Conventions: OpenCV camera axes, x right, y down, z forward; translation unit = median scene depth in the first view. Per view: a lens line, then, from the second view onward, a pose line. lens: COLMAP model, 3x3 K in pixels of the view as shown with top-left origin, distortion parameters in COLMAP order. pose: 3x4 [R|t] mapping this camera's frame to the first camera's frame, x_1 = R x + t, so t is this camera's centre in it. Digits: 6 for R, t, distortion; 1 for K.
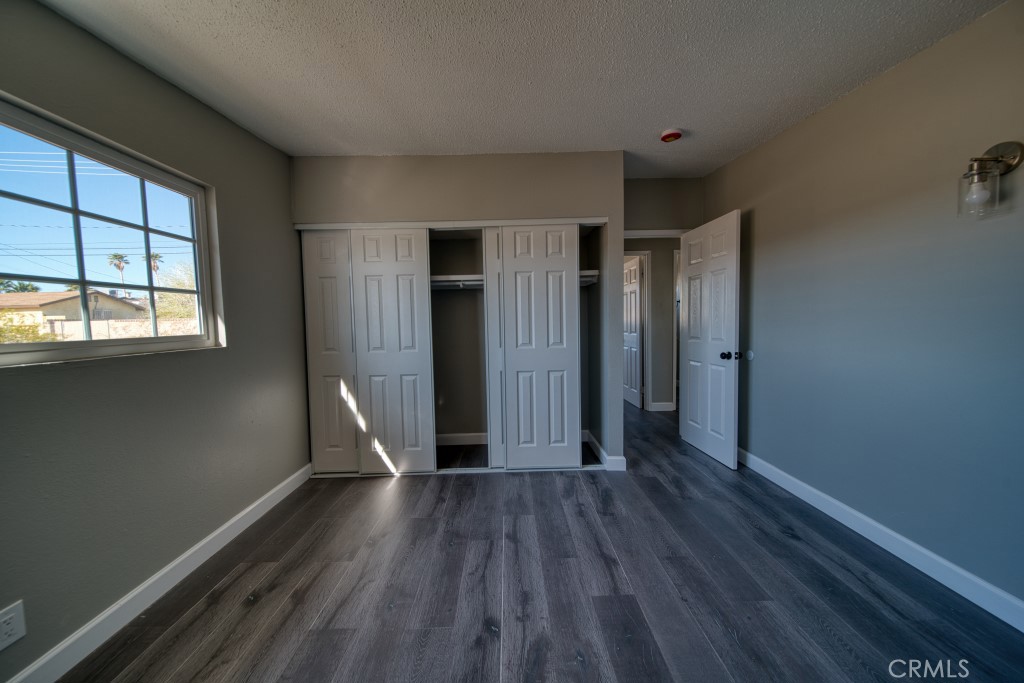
lens RADIAL K [[355.2, 0, 510.3], [0, 355.2, 342.1], [0, 0, 1]] dist [0.000598, -0.001037]
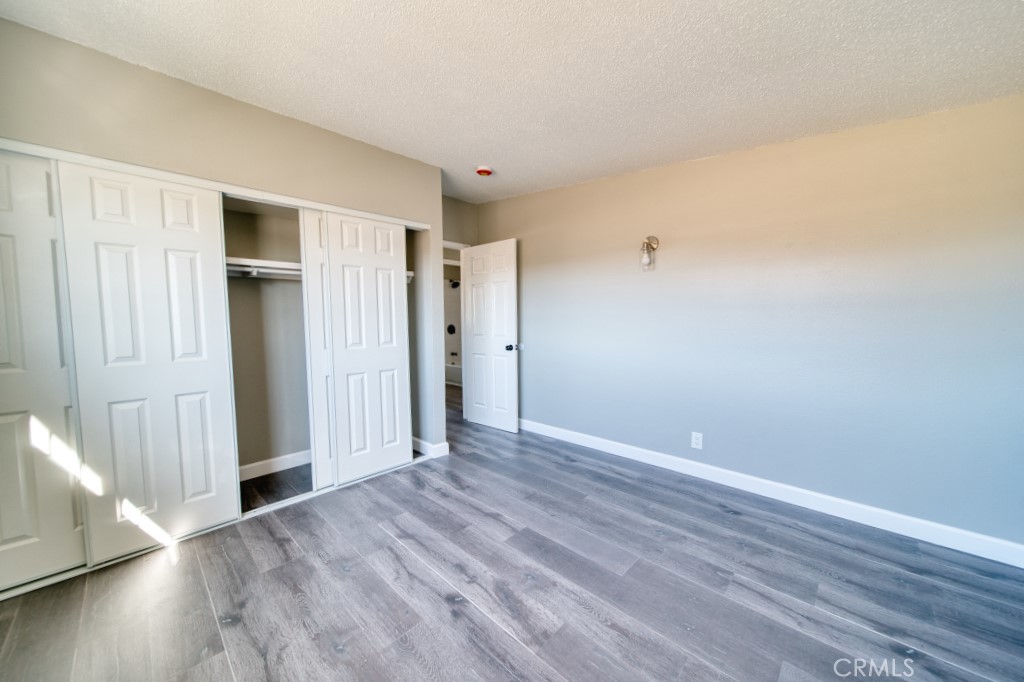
lens RADIAL K [[369.1, 0, 512.0], [0, 369.1, 341.0], [0, 0, 1]] dist [-0.000450, -0.000215]
pose [[0.699279, -0.027309, 0.714327, -0.365861], [0.034734, 0.999388, 0.004206, 0.007692], [-0.714004, 0.021870, 0.699800, 0.036503]]
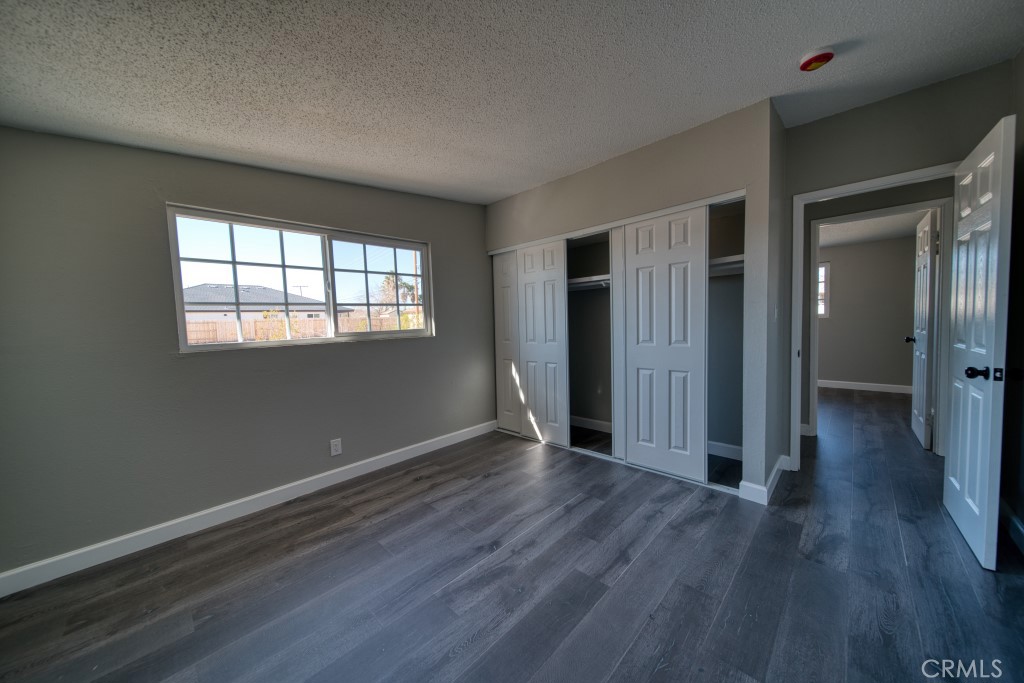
lens RADIAL K [[355.2, 0, 510.3], [0, 355.2, 342.1], [0, 0, 1]] dist [0.000598, -0.001037]
pose [[0.710676, 0.038468, -0.702467, 0.473639], [-0.022135, 0.999232, 0.032325, -0.015237], [0.703171, -0.007424, 0.710982, 0.038342]]
